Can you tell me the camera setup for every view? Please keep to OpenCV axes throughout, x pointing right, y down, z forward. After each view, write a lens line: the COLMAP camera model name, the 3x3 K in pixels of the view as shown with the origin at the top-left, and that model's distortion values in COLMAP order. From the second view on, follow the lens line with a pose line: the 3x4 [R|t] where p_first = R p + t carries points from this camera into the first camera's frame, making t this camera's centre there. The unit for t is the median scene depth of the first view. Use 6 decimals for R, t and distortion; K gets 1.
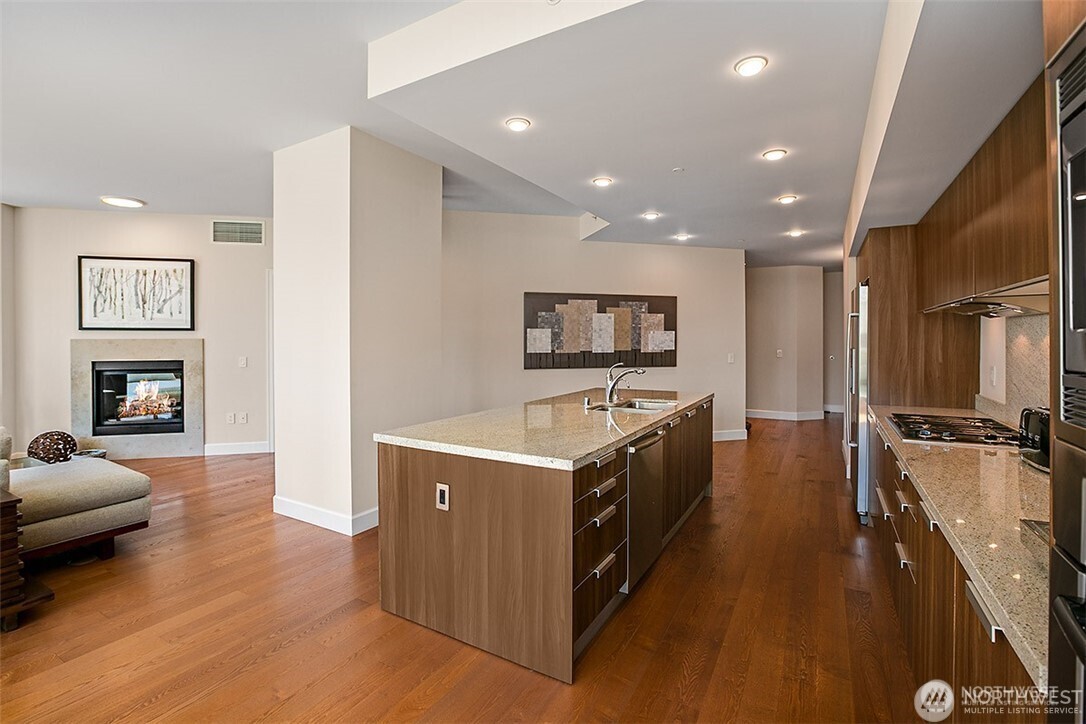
lens RADIAL K [[502.5, 0, 527.0], [0, 502.5, 336.1], [0, 0, 1]] dist [-0.025491, 0.000581]
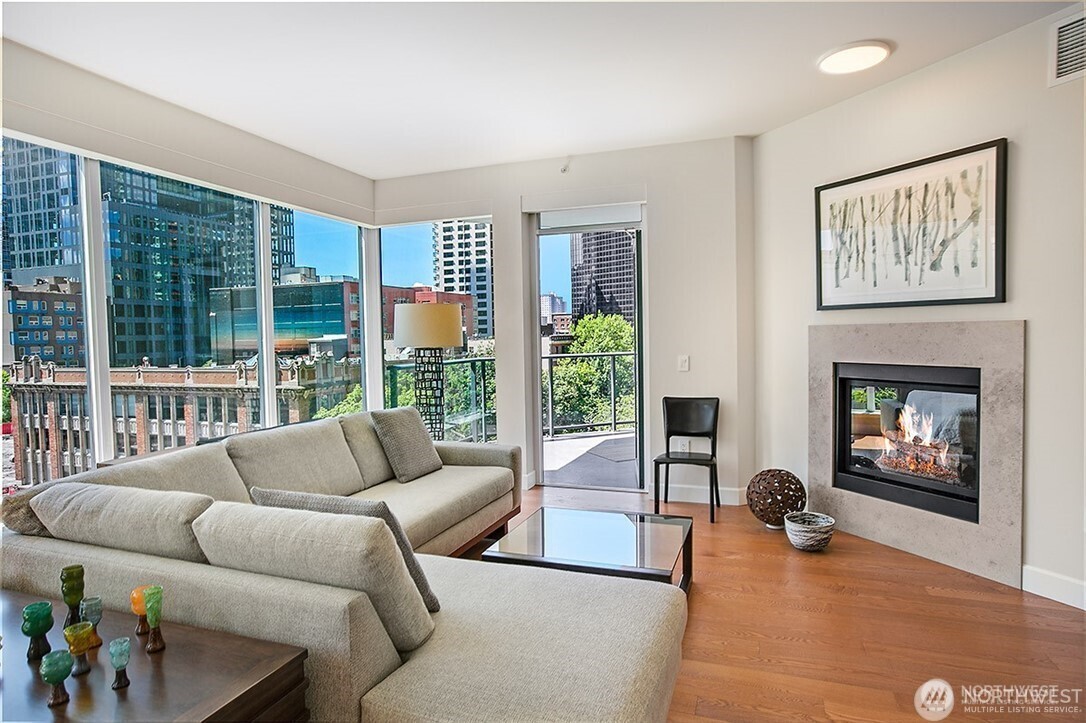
lens RADIAL K [[627.0, 0, 536.8], [0, 627.0, 361.5], [0, 0, 1]] dist [0.006997, 0.002592]
pose [[0.173099, 0.044271, -0.983909, -0.194297], [0.022111, 0.998563, 0.048820, 0.005090], [0.984656, -0.030205, 0.171872, 0.507660]]
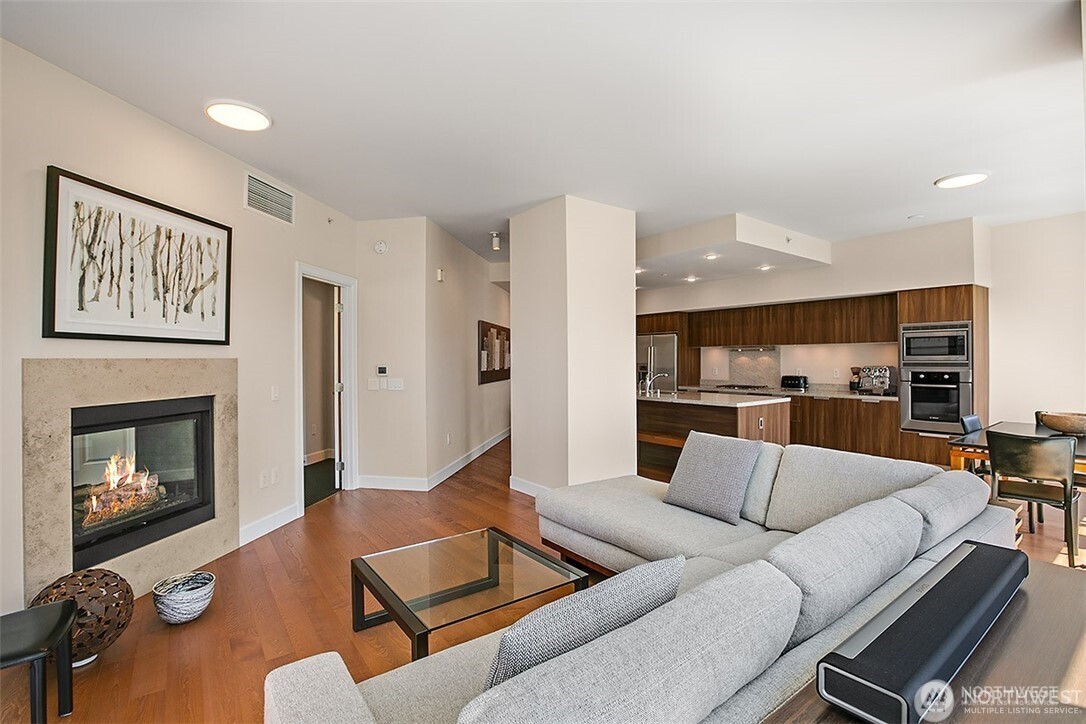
lens RADIAL K [[502.5, 0, 545.5], [0, 502.5, 357.8], [0, 0, 1]] dist [-0.025491, 0.000581]
pose [[0.383197, 0.002911, 0.923662, -1.112370], [0.003511, 0.999983, -0.004609, 0.008708], [-0.923660, 0.005009, 0.383180, 0.422439]]
